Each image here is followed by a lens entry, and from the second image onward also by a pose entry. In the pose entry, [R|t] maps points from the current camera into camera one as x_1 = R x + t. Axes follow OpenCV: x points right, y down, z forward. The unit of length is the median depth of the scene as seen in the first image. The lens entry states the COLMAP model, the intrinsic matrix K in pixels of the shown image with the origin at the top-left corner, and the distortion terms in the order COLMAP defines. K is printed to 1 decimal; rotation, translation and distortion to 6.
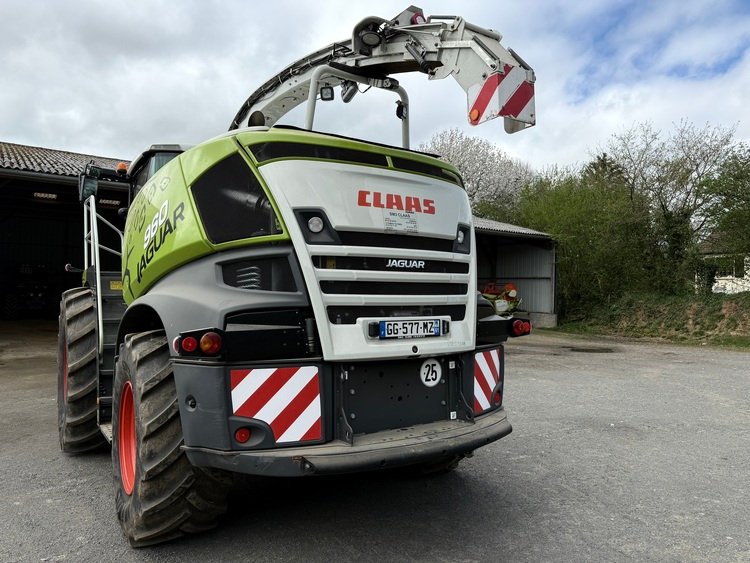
lens RADIAL K [[533.4, 0, 375.0], [0, 533.4, 281.5], [0, 0, 1]] dist [0.118782, -0.202692]
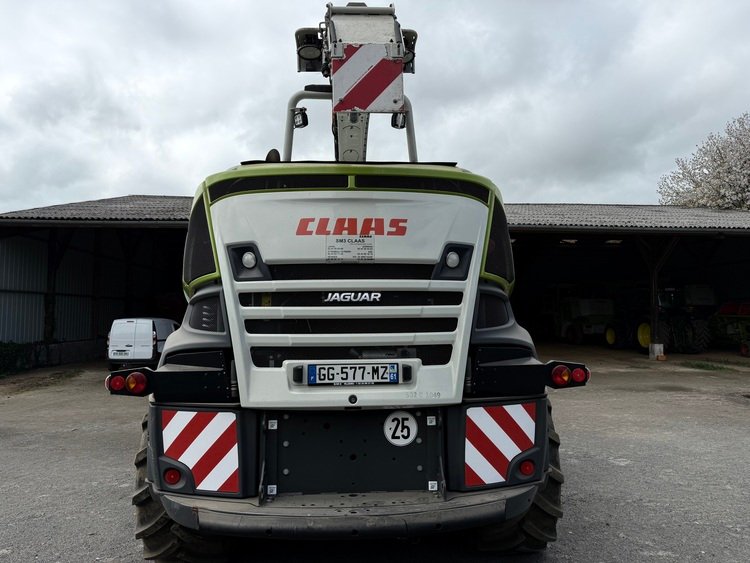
lens RADIAL K [[533.4, 0, 375.0], [0, 533.4, 281.5], [0, 0, 1]] dist [0.118782, -0.202692]
pose [[0.854426, -0.048995, -0.517258, 0.548021], [0.024436, 0.998232, -0.054188, -0.010961], [0.518998, 0.033660, 0.854112, 0.293846]]
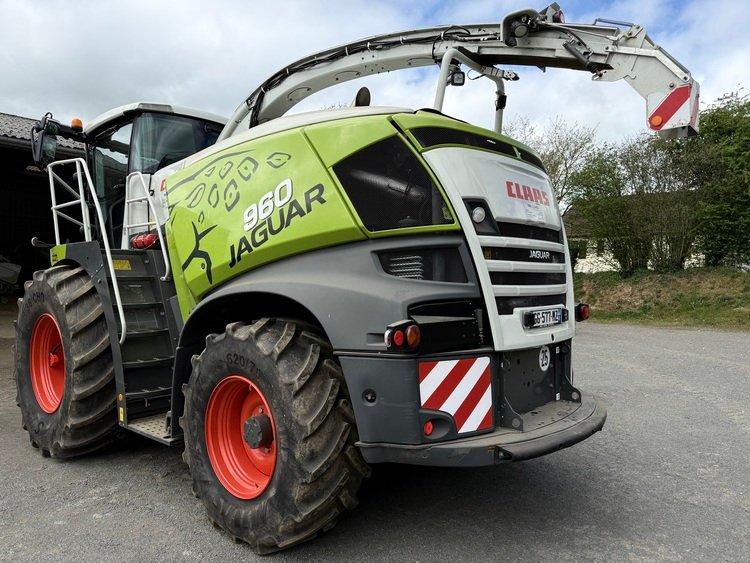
lens RADIAL K [[533.4, 0, 375.0], [0, 533.4, 281.5], [0, 0, 1]] dist [0.118782, -0.202692]
pose [[0.963344, 0.005822, 0.268206, -0.542900], [-0.018645, 0.998800, 0.045291, -0.023275], [-0.267620, -0.048632, 0.962296, 0.082715]]
